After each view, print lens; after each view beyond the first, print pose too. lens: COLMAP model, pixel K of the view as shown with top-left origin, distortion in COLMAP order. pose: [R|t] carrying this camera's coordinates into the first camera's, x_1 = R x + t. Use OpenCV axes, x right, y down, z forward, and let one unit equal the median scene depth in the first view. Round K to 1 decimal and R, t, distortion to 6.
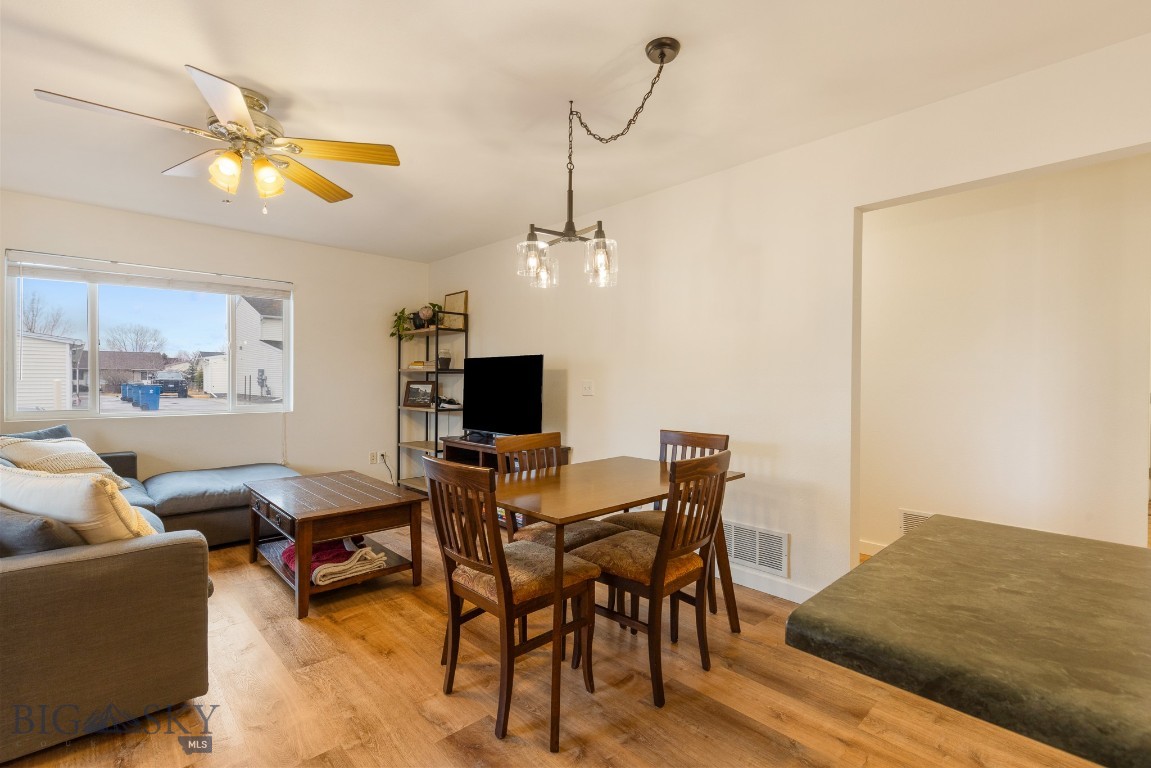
lens RADIAL K [[522.8, 0, 575.5], [0, 522.8, 384.0], [0, 0, 1]] dist [0.008481, -0.000223]
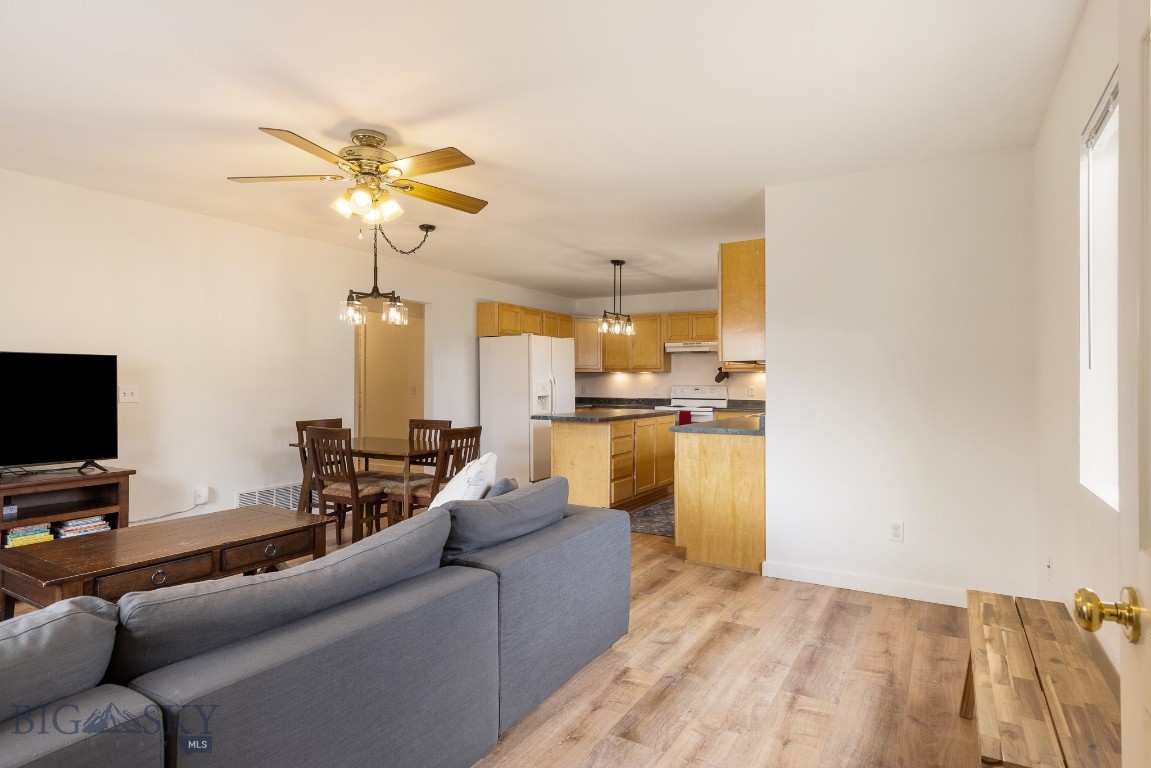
lens RADIAL K [[626.1, 0, 575.5], [0, 626.1, 384.0], [0, 0, 1]] dist [0.004624, 0.000416]
pose [[-0.272146, -0.009695, 0.962207, -1.294553], [0.001426, 0.999944, 0.010478, -0.020797], [-0.962255, 0.004224, -0.272117, 0.602065]]
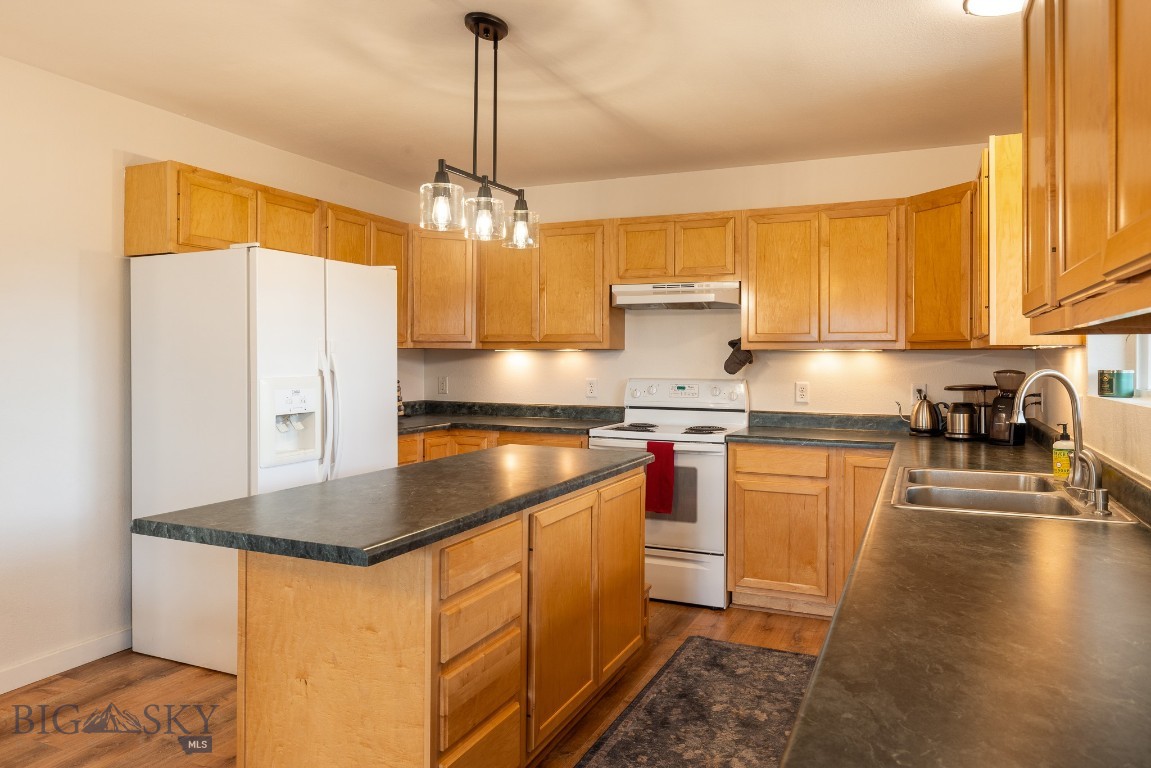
lens RADIAL K [[781.6, 0, 574.8], [0, 781.6, 357.4], [0, 0, 1]] dist [-0.002522, -0.001023]
pose [[-0.380789, -0.006608, 0.924638, -0.369359], [-0.001509, 0.999978, 0.006525, -0.035261], [-0.924661, 0.001090, -0.380790, 0.220240]]
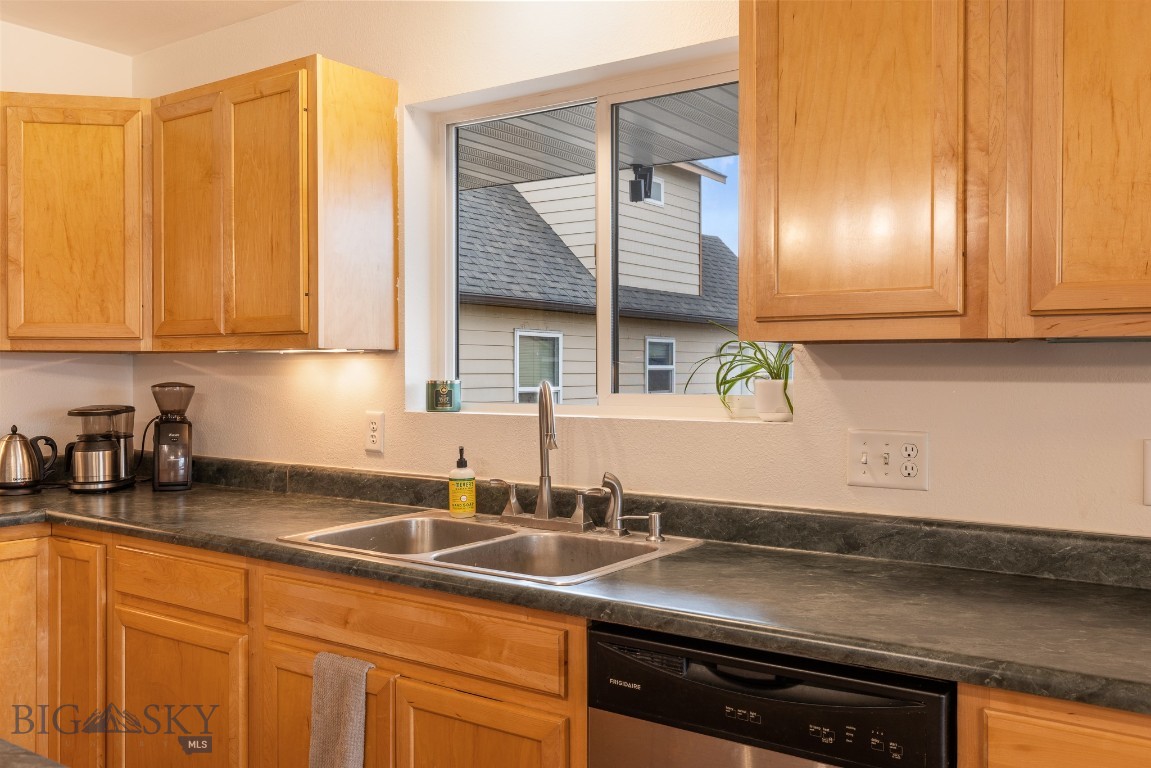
lens RADIAL K [[998.5, 0, 575.5], [0, 998.5, 384.0], [0, 0, 1]] dist [0.005912, 0.000666]
pose [[-0.980042, -0.004633, -0.198736, 0.156847], [-0.008837, 0.999755, 0.020271, -0.033464], [0.198593, 0.021622, -0.979843, 0.275439]]
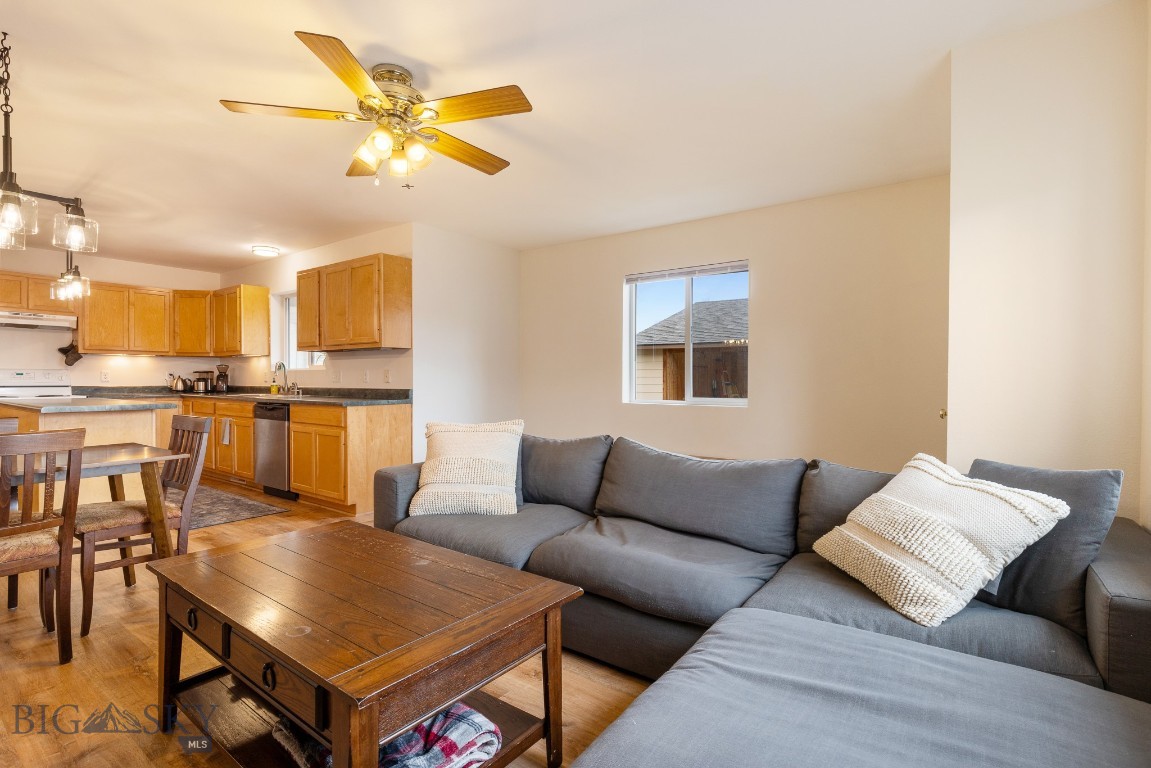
lens RADIAL K [[547.1, 0, 575.5], [0, 547.1, 384.0], [0, 0, 1]] dist [0.000101, 0.000382]
pose [[-0.984510, -0.007979, -0.175147, -0.503064], [-0.010759, 0.999831, 0.014929, 0.010761], [0.174998, 0.016582, -0.984429, 1.329615]]
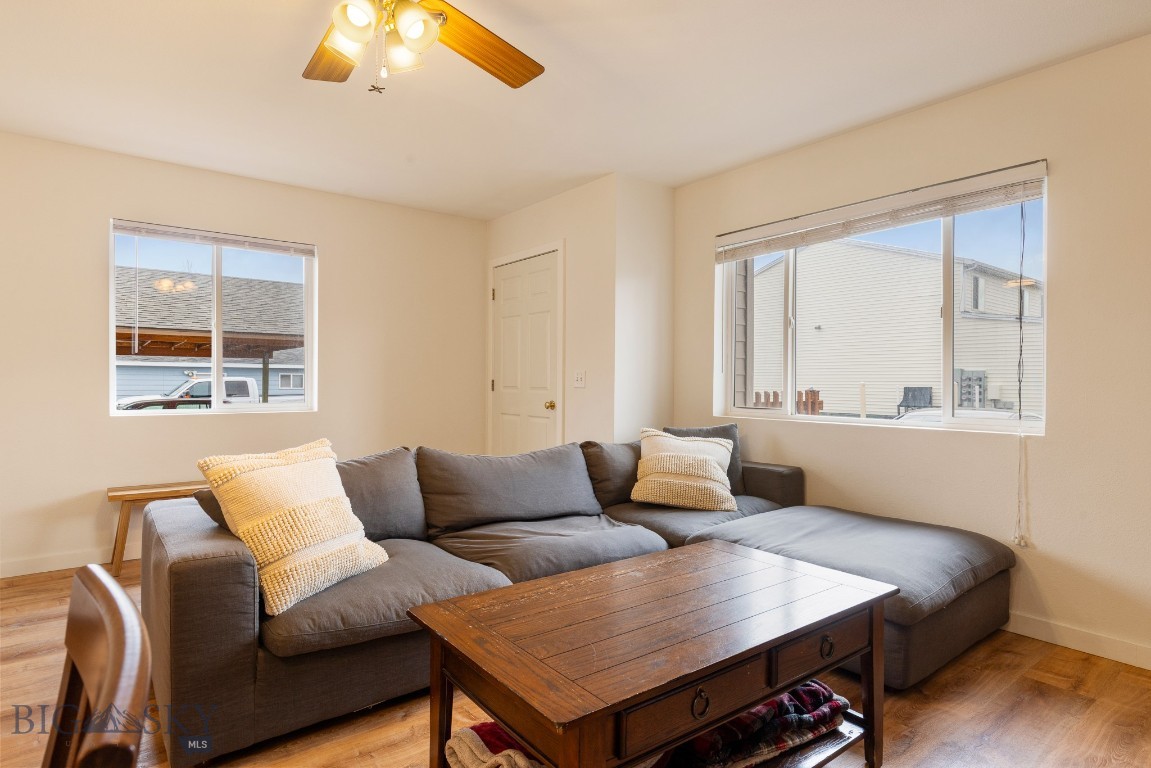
lens RADIAL K [[626.1, 0, 575.5], [0, 626.1, 384.0], [0, 0, 1]] dist [0.004624, 0.000416]
pose [[-0.101320, -0.002096, -0.994852, 0.070717], [-0.014125, 0.999900, -0.000669, 0.015710], [0.994754, 0.013984, -0.101339, 0.844905]]
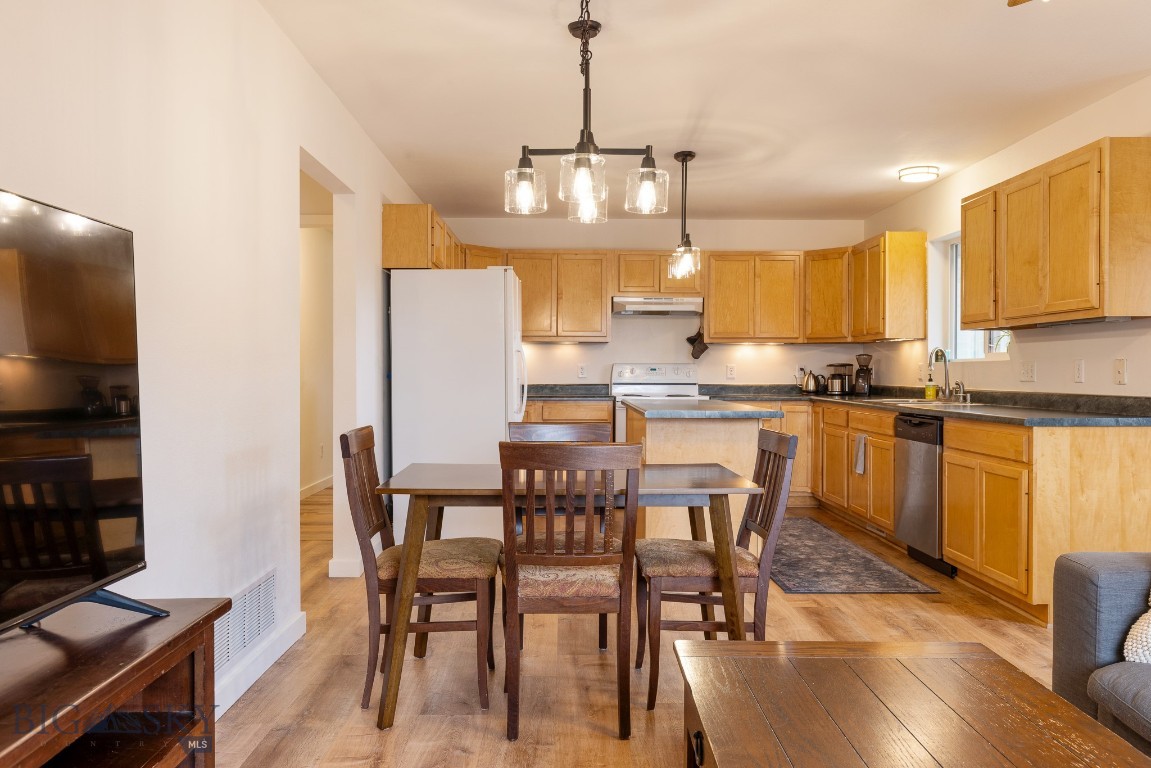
lens RADIAL K [[889.2, 0, 575.5], [0, 889.2, 384.0], [0, 0, 1]] dist [0.001376, 0.000551]
pose [[-0.735804, -0.018213, 0.676950, -0.542102], [-0.002561, 0.999706, 0.024113, 0.006707], [-0.677190, 0.016009, -0.735634, 1.240462]]
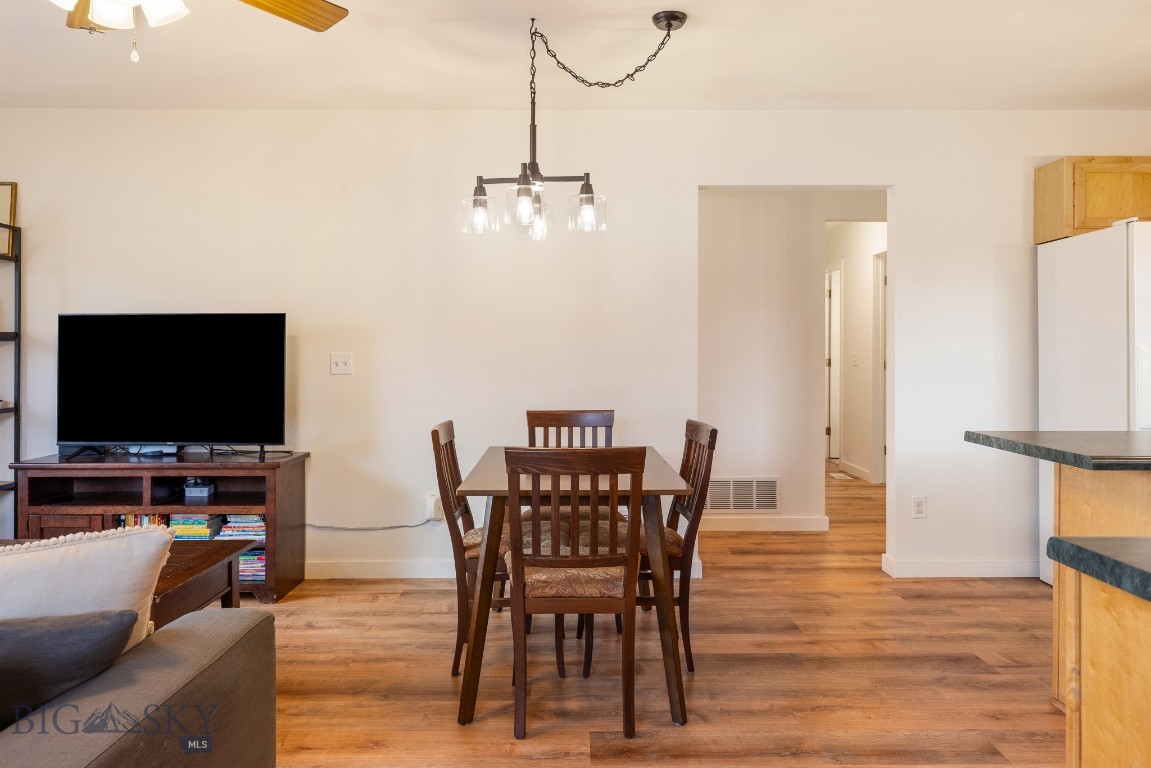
lens RADIAL K [[829.0, 0, 576.0], [0, 829.0, 355.4], [0, 0, 1]] dist [-0.004357, 0.000898]
pose [[0.687436, -0.010106, 0.726175, -0.596428], [0.010258, 0.999939, 0.004205, -0.004230], [-0.726173, 0.004558, 0.687497, 0.028018]]
